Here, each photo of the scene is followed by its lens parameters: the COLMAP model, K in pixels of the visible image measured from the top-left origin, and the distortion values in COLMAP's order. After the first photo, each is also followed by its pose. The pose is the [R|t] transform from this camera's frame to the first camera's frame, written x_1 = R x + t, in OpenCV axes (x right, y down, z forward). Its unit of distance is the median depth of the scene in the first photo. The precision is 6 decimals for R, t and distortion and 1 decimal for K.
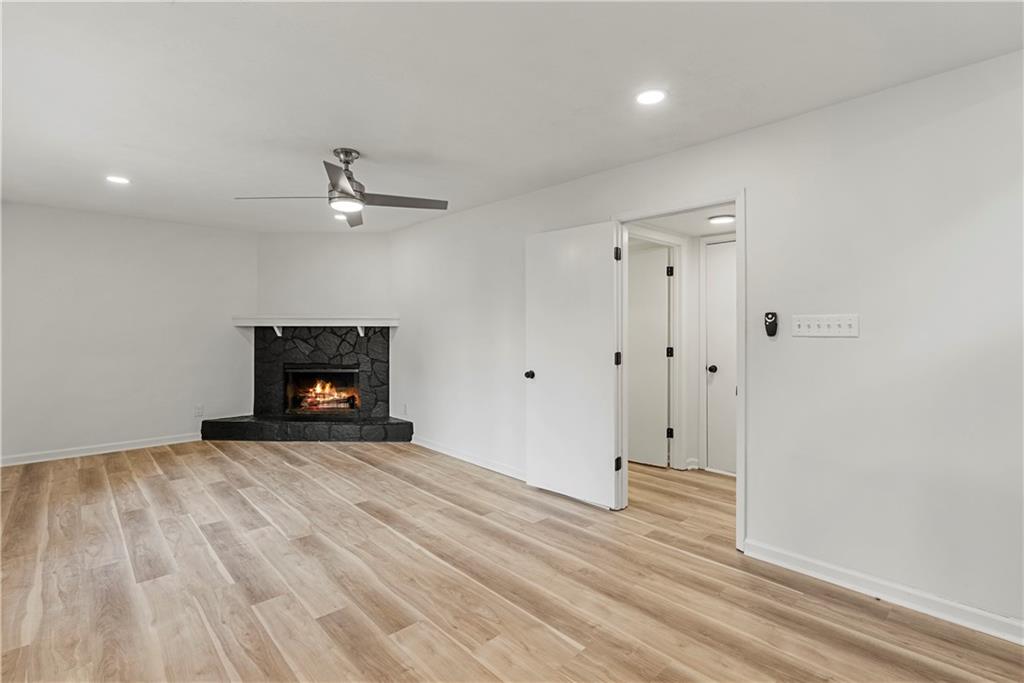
lens RADIAL K [[474.0, 0, 521.5], [0, 474.0, 335.5], [0, 0, 1]] dist [-0.000756, 0.000306]
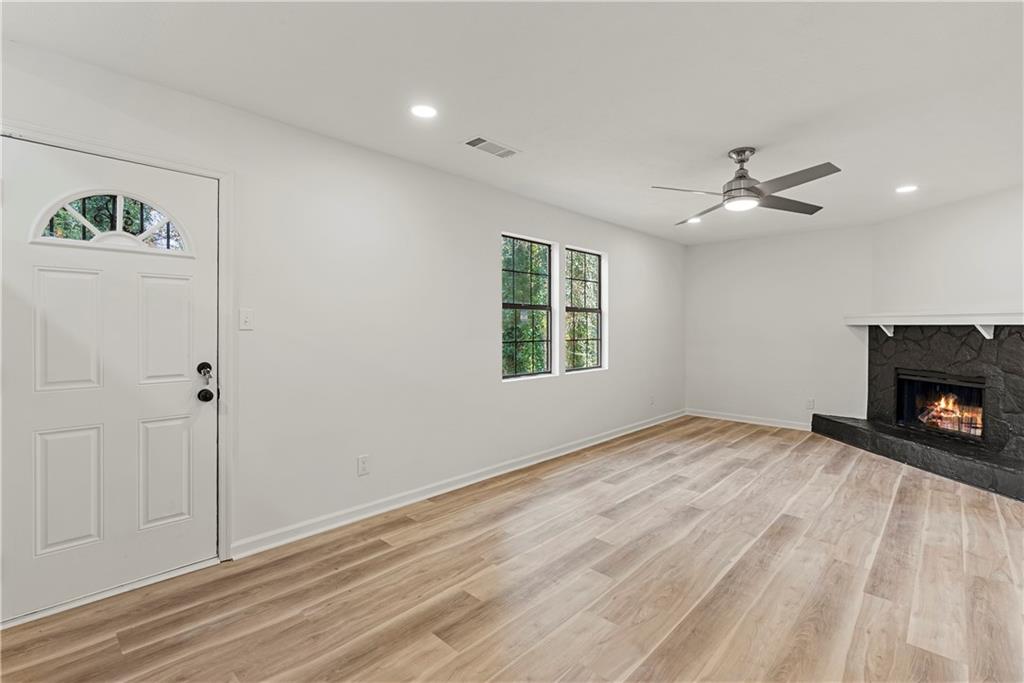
lens RADIAL K [[474.0, 0, 516.8], [0, 474.0, 333.5], [0, 0, 1]] dist [-0.000756, 0.000306]
pose [[0.058025, 0.012226, -0.998240, 0.522430], [-0.017878, 0.999777, 0.011205, -0.001889], [0.998155, 0.017196, 0.058231, 0.392185]]
